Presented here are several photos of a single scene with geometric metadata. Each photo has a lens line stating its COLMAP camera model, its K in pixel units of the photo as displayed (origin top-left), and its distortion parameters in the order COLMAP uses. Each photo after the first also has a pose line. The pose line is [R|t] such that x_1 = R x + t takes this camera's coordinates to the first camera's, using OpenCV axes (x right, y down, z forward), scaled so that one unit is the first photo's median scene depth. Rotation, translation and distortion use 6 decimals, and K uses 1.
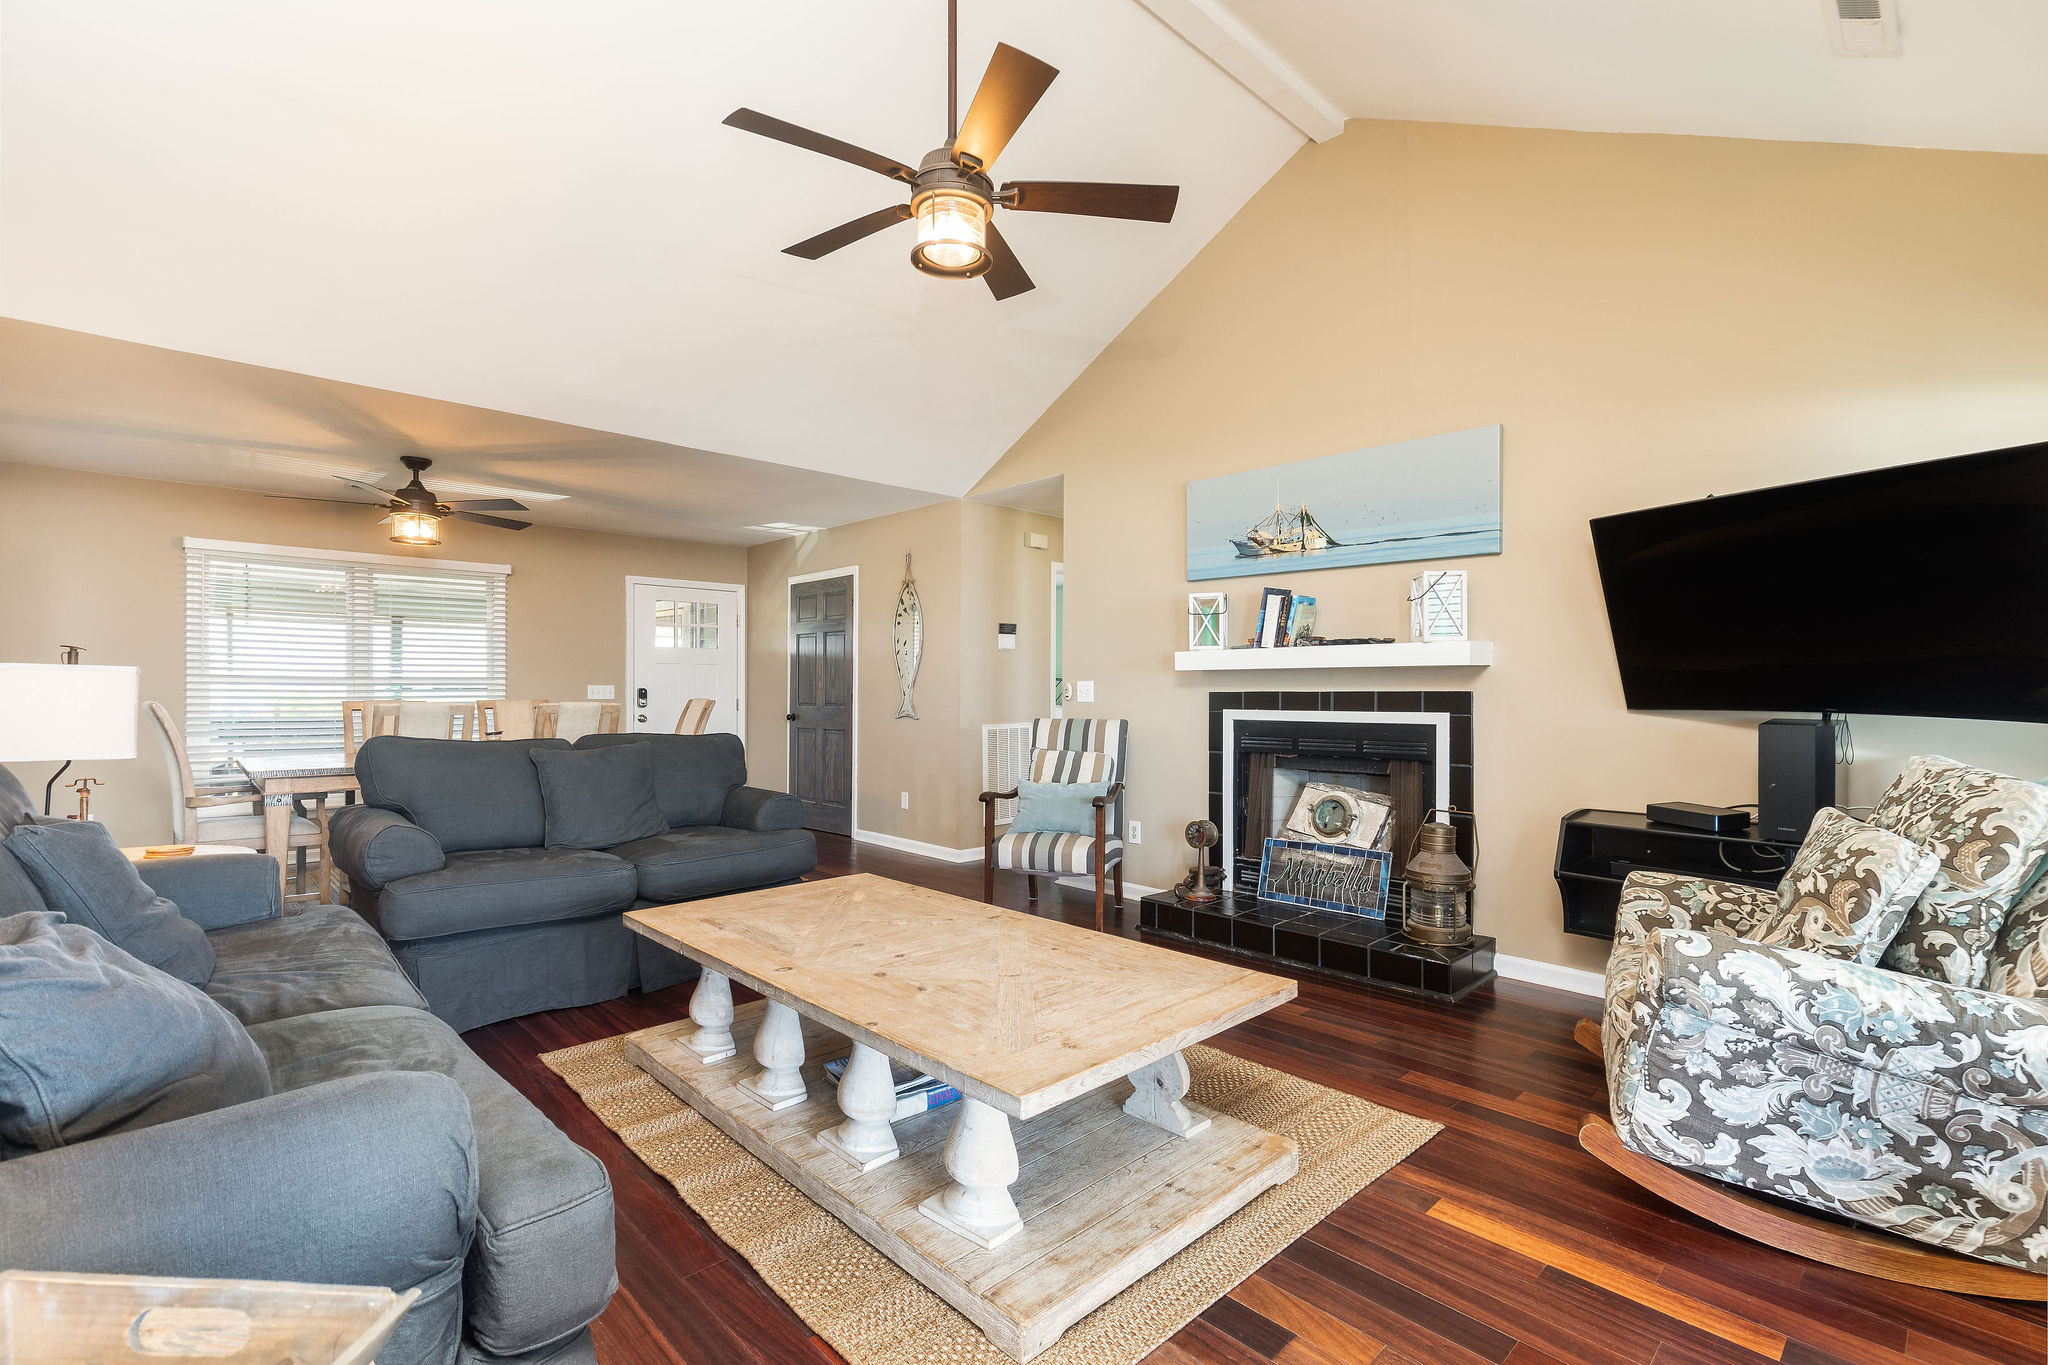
lens RADIAL K [[928.9, 0, 1024.4], [0, 928.9, 685.6], [0, 0, 1]] dist [-0.000833, -0.000063]
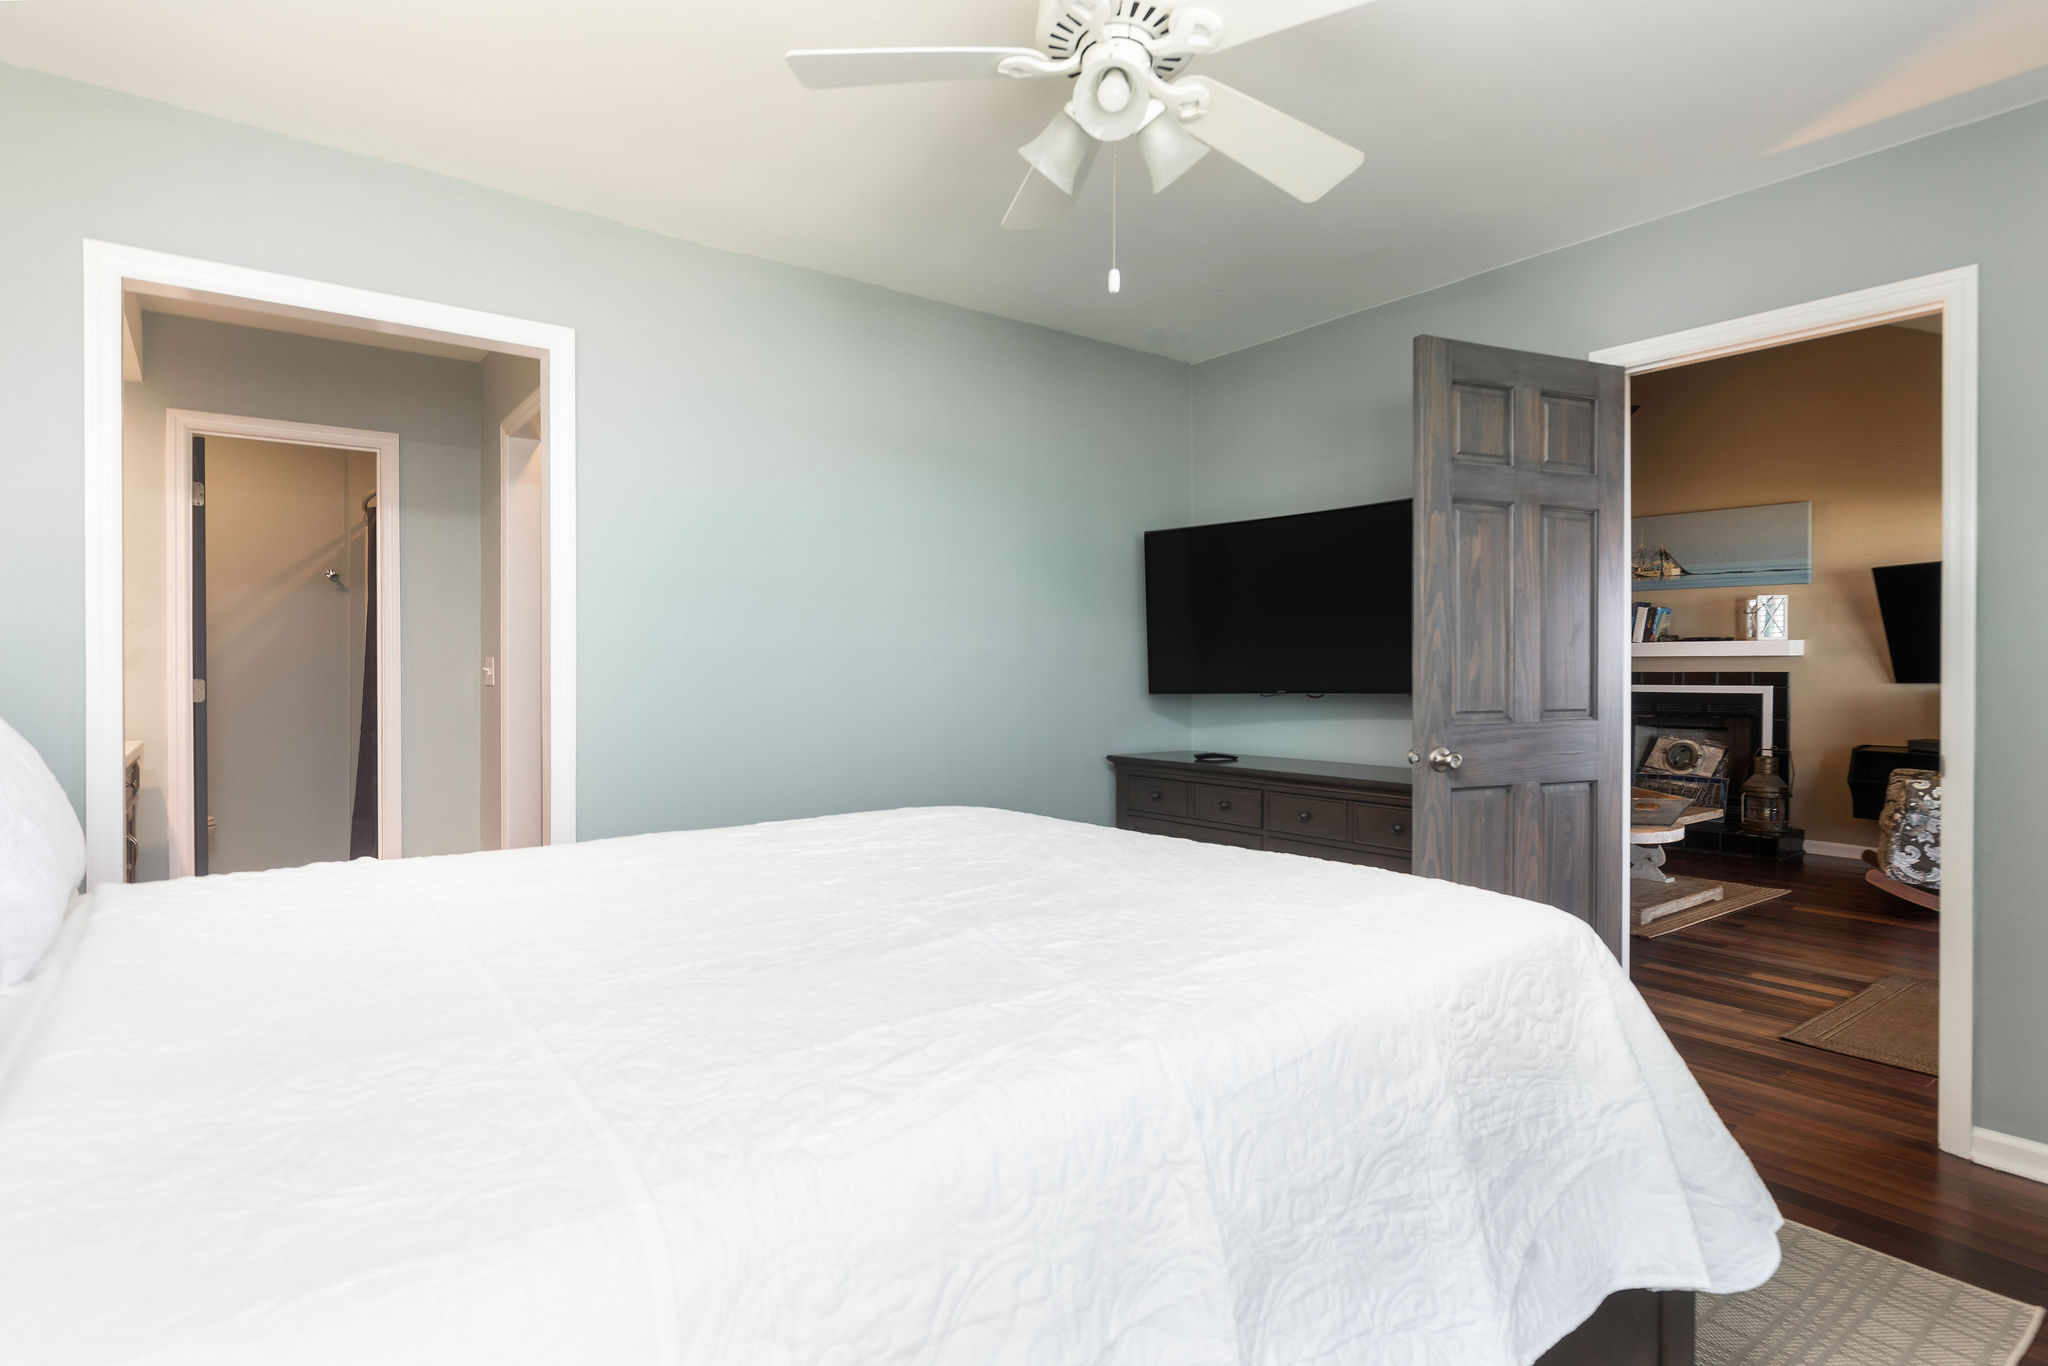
lens RADIAL K [[1121.5, 0, 1017.5], [0, 1121.5, 675.5], [0, 0, 1]] dist [0.005438, 0.000577]
pose [[0.995281, 0.003946, -0.096955, -0.599197], [-0.003030, 0.999949, 0.009584, -0.002197], [0.096988, -0.009245, 0.995243, -0.963986]]
